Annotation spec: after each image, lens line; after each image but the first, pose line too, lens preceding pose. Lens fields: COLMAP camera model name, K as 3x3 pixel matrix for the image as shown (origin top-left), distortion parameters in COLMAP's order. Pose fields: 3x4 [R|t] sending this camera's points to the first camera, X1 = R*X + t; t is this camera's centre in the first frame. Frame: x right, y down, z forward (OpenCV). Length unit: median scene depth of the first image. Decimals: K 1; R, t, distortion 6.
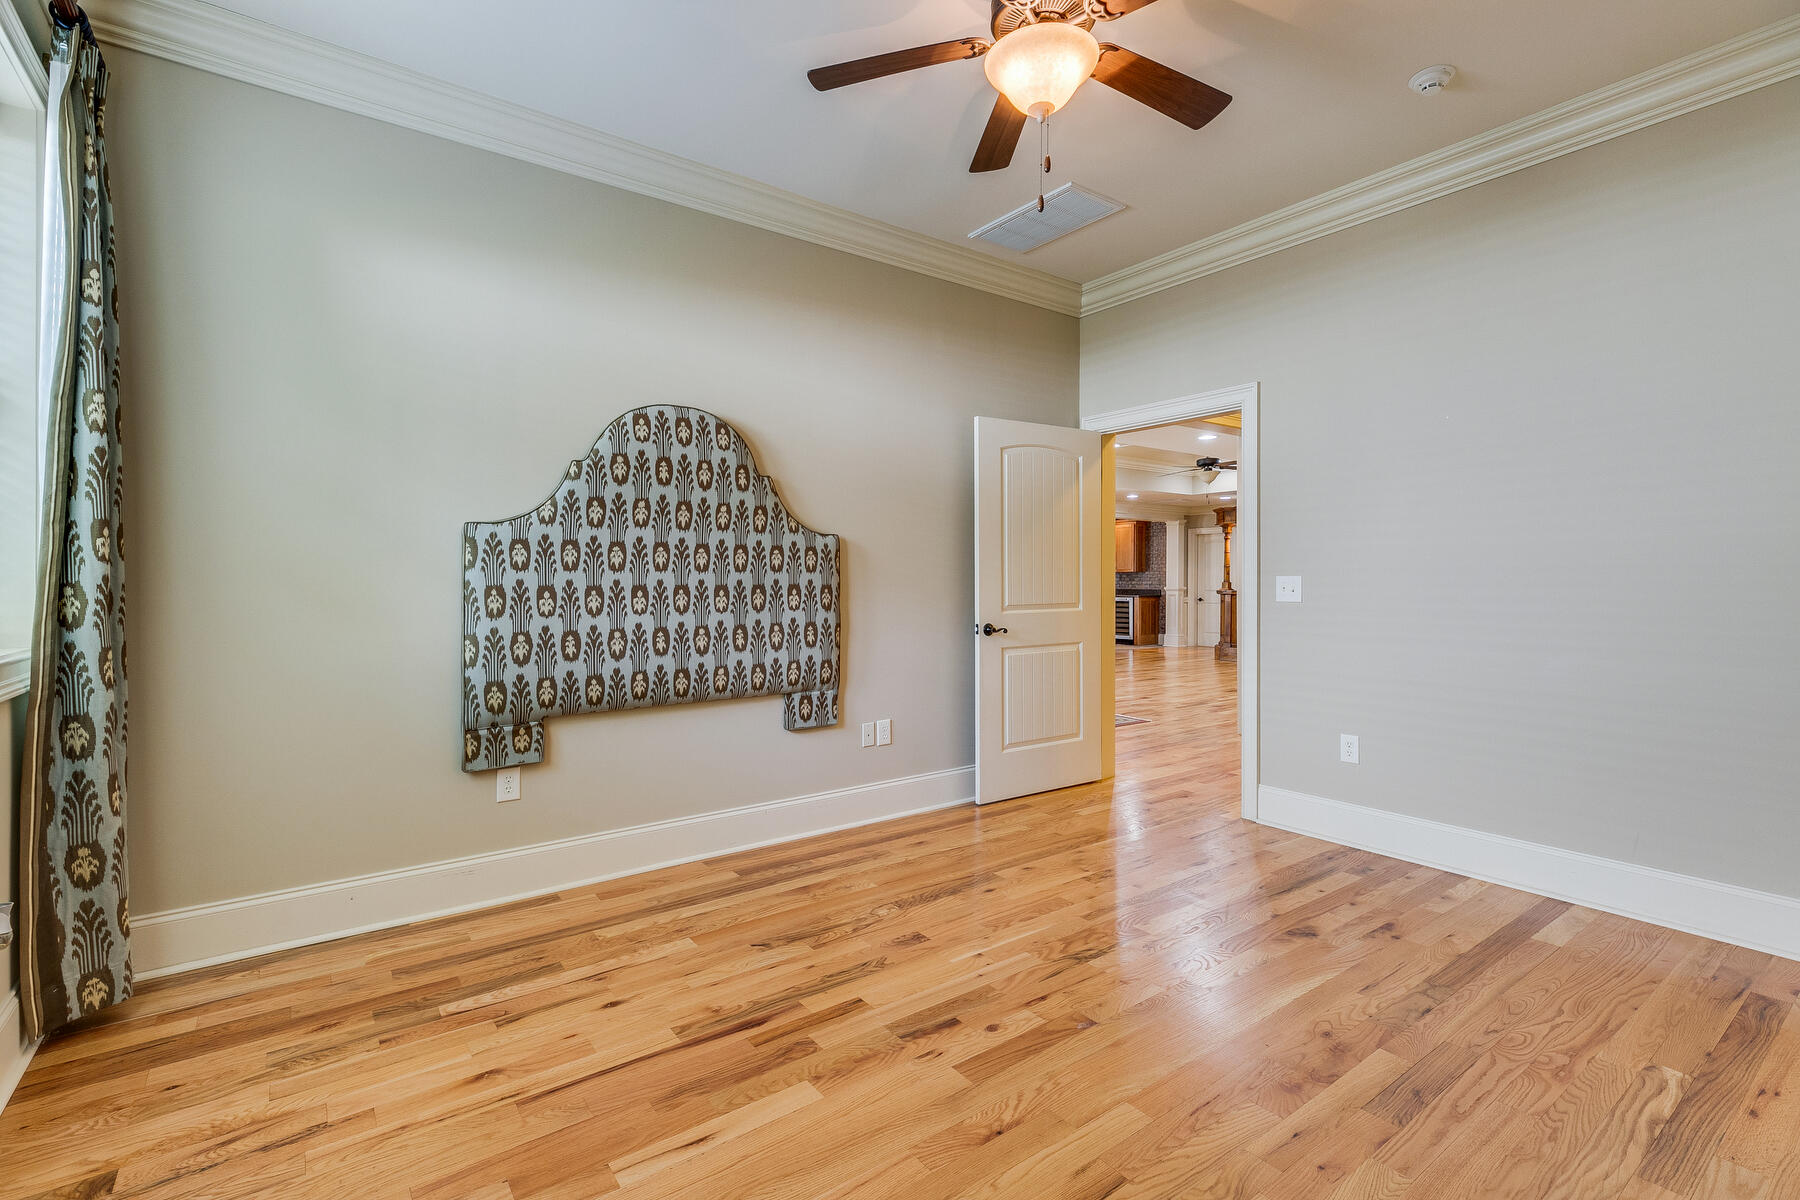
lens RADIAL K [[810.0, 0, 903.1], [0, 810.0, 584.5], [0, 0, 1]] dist [0.005480, -0.001214]
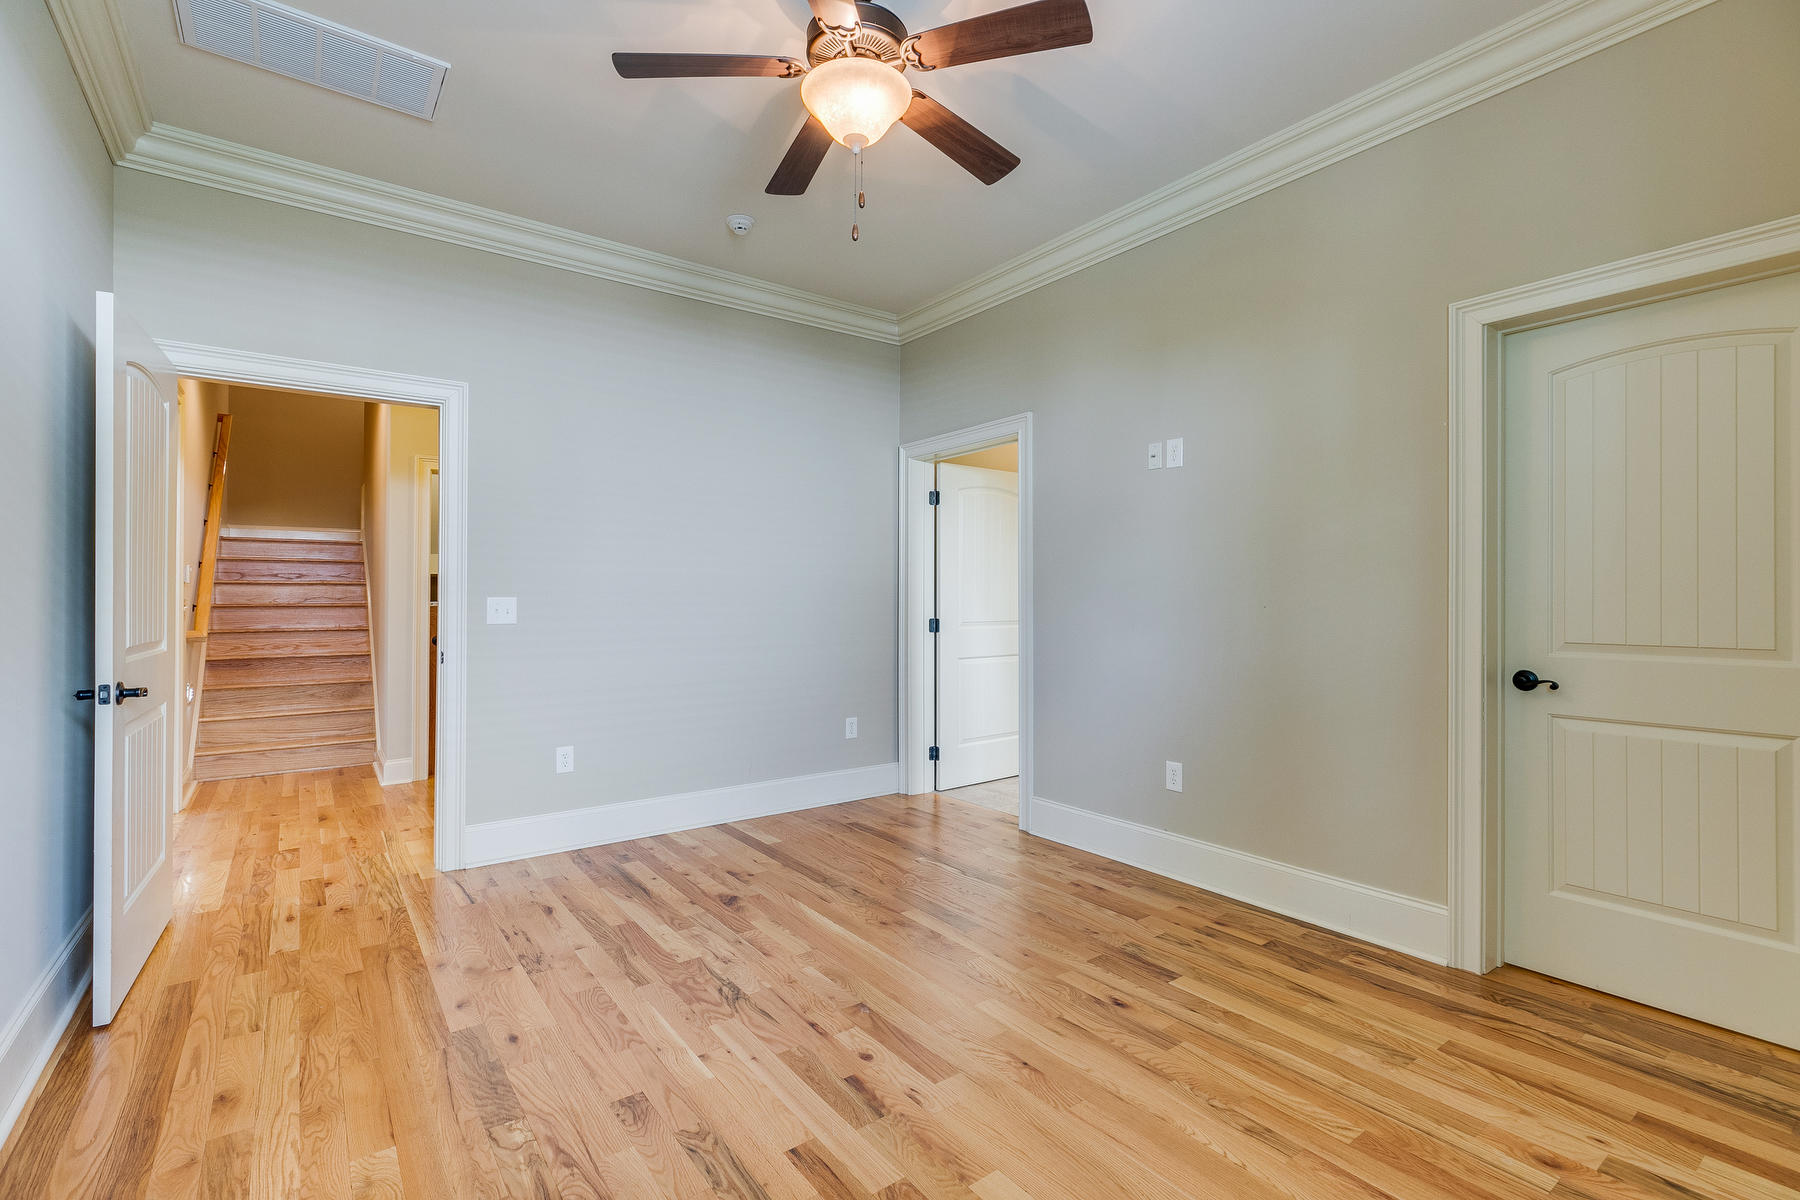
lens RADIAL K [[810.0, 0, 893.2], [0, 810.0, 606.9], [0, 0, 1]] dist [0.005480, -0.001214]
pose [[0.013007, -0.009486, 0.999870, -0.609543], [0.009066, 0.999915, 0.009368, -0.004639], [-0.999874, 0.008943, 0.013092, 0.668423]]
